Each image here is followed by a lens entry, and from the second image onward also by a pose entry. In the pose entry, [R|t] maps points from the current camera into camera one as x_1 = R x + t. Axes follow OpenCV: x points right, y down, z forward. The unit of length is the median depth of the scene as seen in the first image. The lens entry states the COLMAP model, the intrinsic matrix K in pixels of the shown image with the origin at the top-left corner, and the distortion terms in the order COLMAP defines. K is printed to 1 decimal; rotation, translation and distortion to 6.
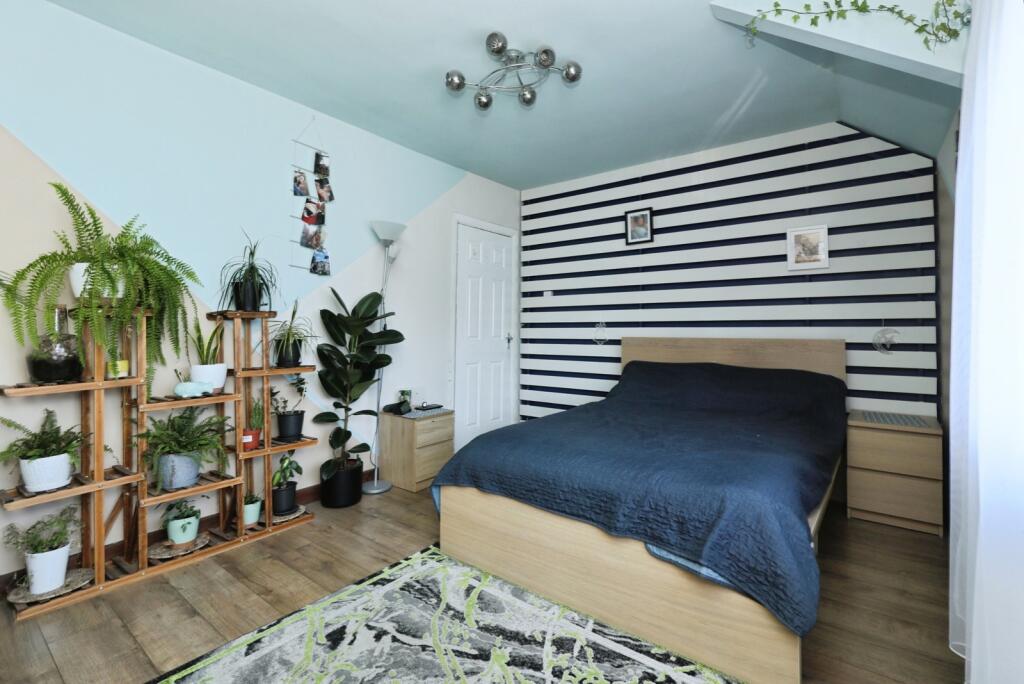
lens RADIAL K [[459.3, 0, 512.2], [0, 459.3, 309.8], [0, 0, 1]] dist [0.000215, -0.000089]
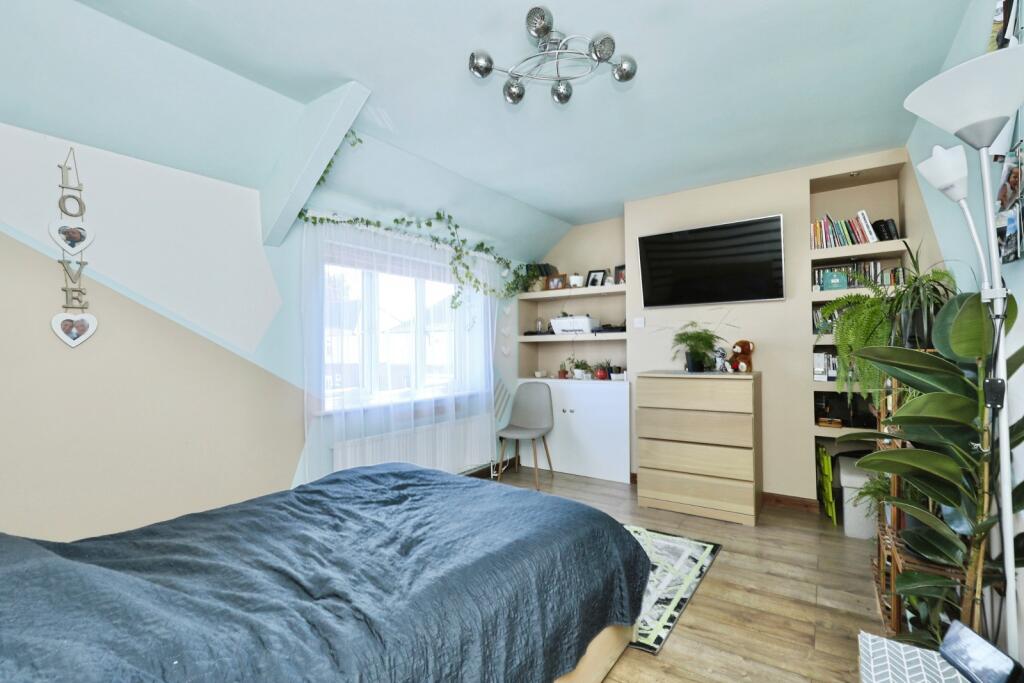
lens RADIAL K [[476.0, 0, 512.0], [0, 476.0, 341.5], [0, 0, 1]] dist [-0.000623, -0.000107]
pose [[-0.998146, 0.011061, -0.059859, 0.145839], [0.013698, 0.998946, -0.043818, 0.016202], [0.059311, -0.044557, -0.997245, 2.202125]]
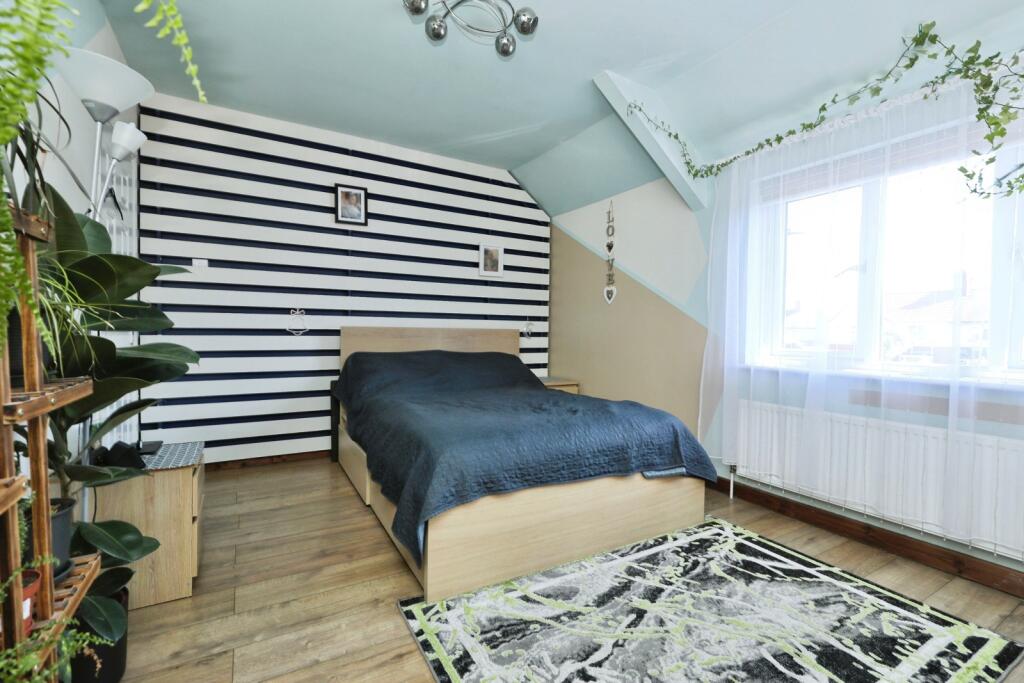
lens RADIAL K [[458.9, 0, 512.0], [0, 458.9, 341.5], [0, 0, 1]] dist [-0.001173, -0.006493]
pose [[0.381353, -0.011942, 0.924352, -0.914880], [-0.052926, 0.997994, 0.034728, 0.080721], [-0.922913, -0.062166, 0.379957, 0.718313]]
